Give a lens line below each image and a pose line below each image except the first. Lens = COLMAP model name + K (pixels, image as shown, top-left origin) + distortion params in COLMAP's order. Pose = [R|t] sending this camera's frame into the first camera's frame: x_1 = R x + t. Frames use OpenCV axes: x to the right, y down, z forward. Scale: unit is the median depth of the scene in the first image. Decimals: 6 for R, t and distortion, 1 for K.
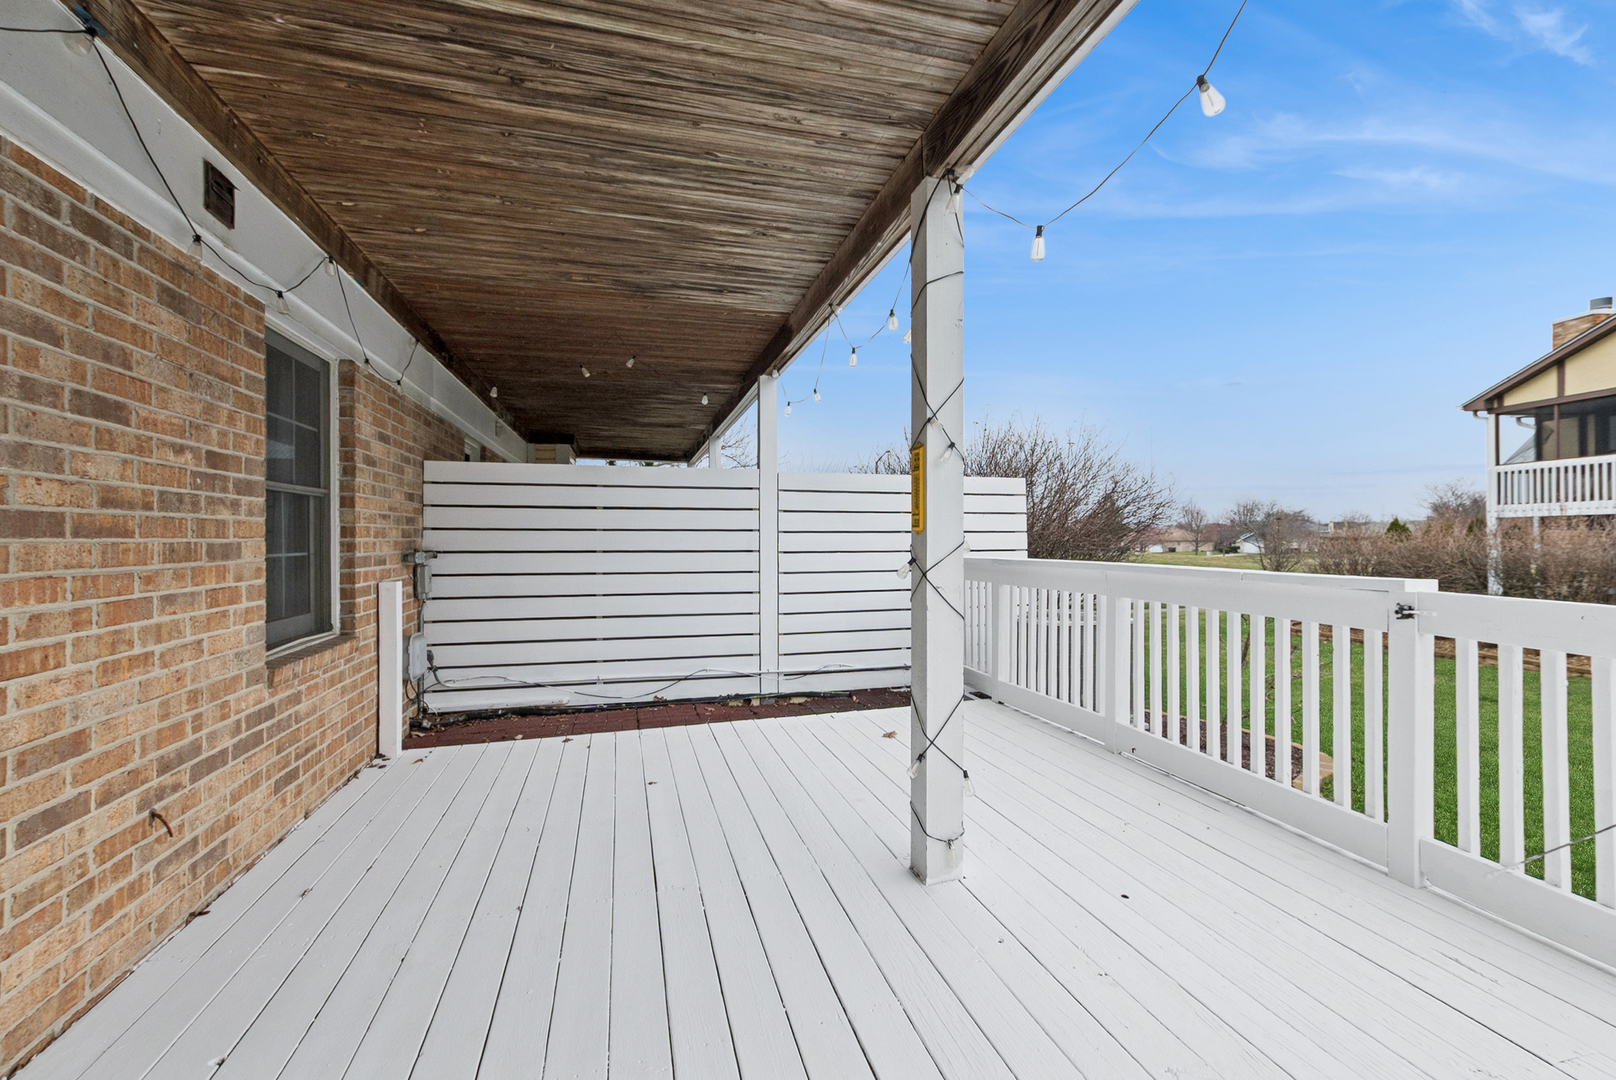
lens RADIAL K [[721.1, 0, 817.4], [0, 721.1, 536.7], [0, 0, 1]] dist [-0.002992, 0.001084]
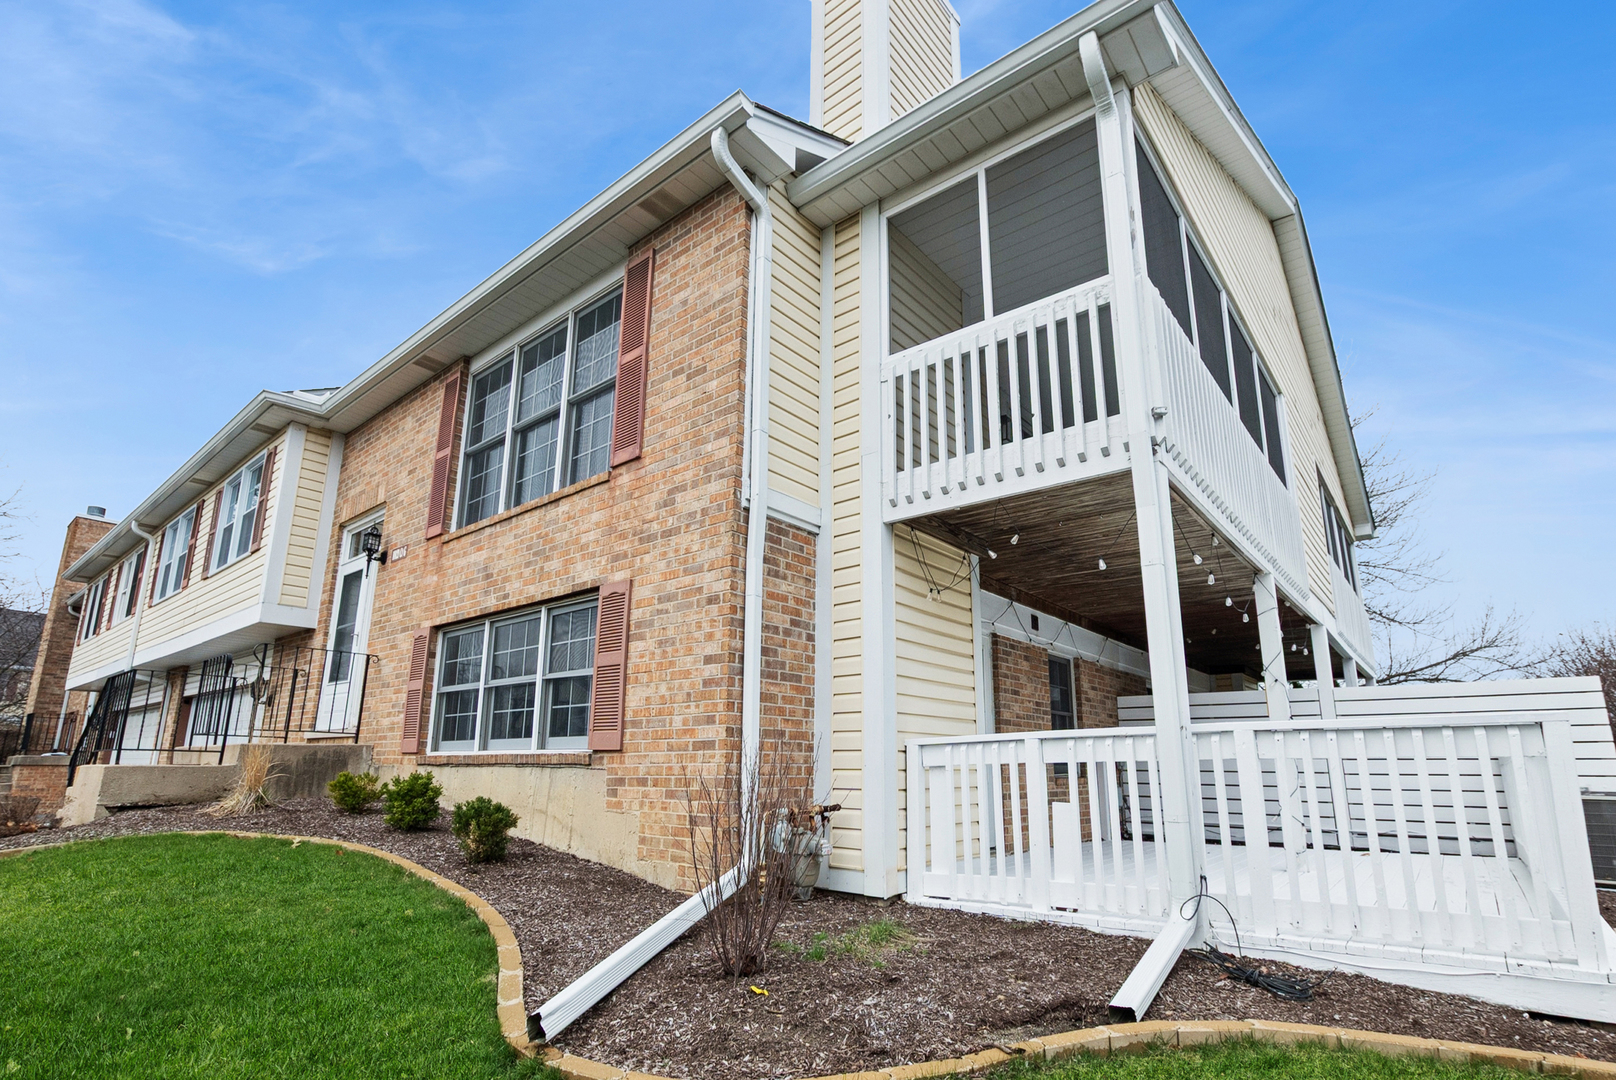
lens RADIAL K [[772.6, 0, 805.1], [0, 772.6, 593.7], [0, 0, 1]] dist [-0.005144, -0.000055]
pose [[0.582500, -0.170711, -0.794702, 0.843812], [-0.009564, 0.976190, -0.216706, 0.103626], [0.812774, 0.133832, 0.566998, -1.140832]]
